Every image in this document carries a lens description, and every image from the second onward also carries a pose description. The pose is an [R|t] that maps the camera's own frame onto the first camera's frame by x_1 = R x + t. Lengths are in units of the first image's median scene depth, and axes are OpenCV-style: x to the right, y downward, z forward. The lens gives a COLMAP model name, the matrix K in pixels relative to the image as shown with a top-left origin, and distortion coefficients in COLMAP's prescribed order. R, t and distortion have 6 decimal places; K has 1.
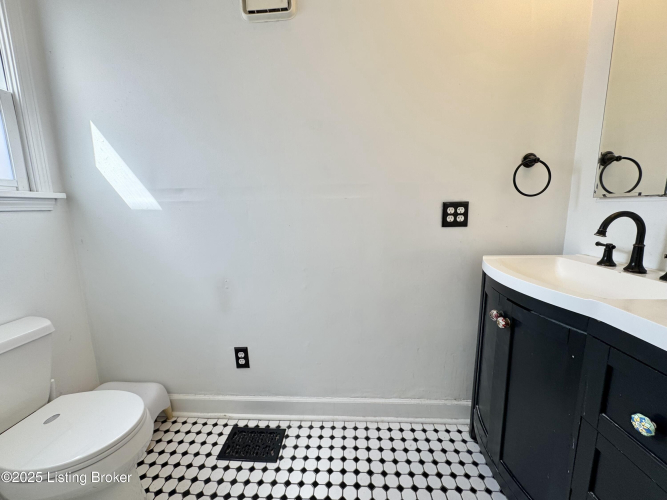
lens RADIAL K [[265.7, 0, 330.9], [0, 265.7, 248.8], [0, 0, 1]] dist [0.001765, -0.000149]
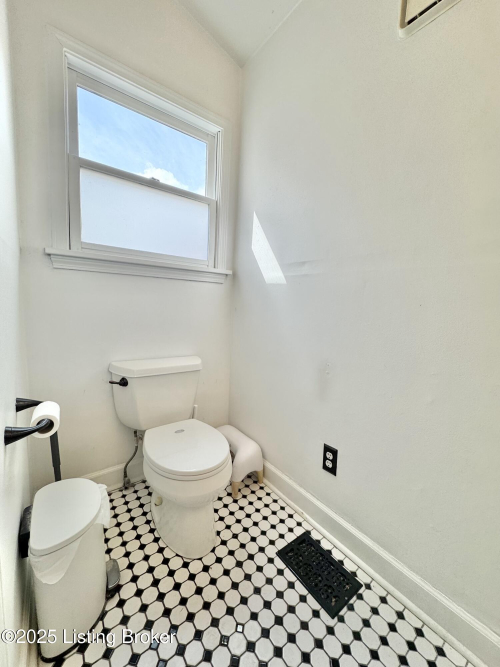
lens RADIAL K [[265.7, 0, 253.4], [0, 265.7, 333.0], [0, 0, 1]] dist [0.001765, -0.000149]
pose [[0.659435, 0.138368, -0.738918, 0.080504], [-0.178458, 0.983632, 0.024930, 0.043721], [0.730273, 0.115426, 0.673334, 0.240378]]
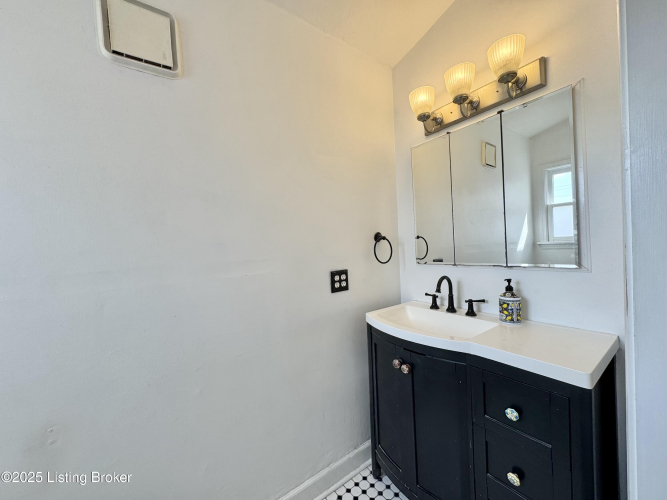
lens RADIAL K [[265.7, 0, 331.6], [0, 265.7, 251.3], [0, 0, 1]] dist [0.001765, -0.000149]
pose [[0.770588, -0.033028, 0.636477, -0.303732], [0.135171, 0.984407, -0.112570, -0.130583], [-0.622834, 0.172779, 0.763037, 0.102823]]
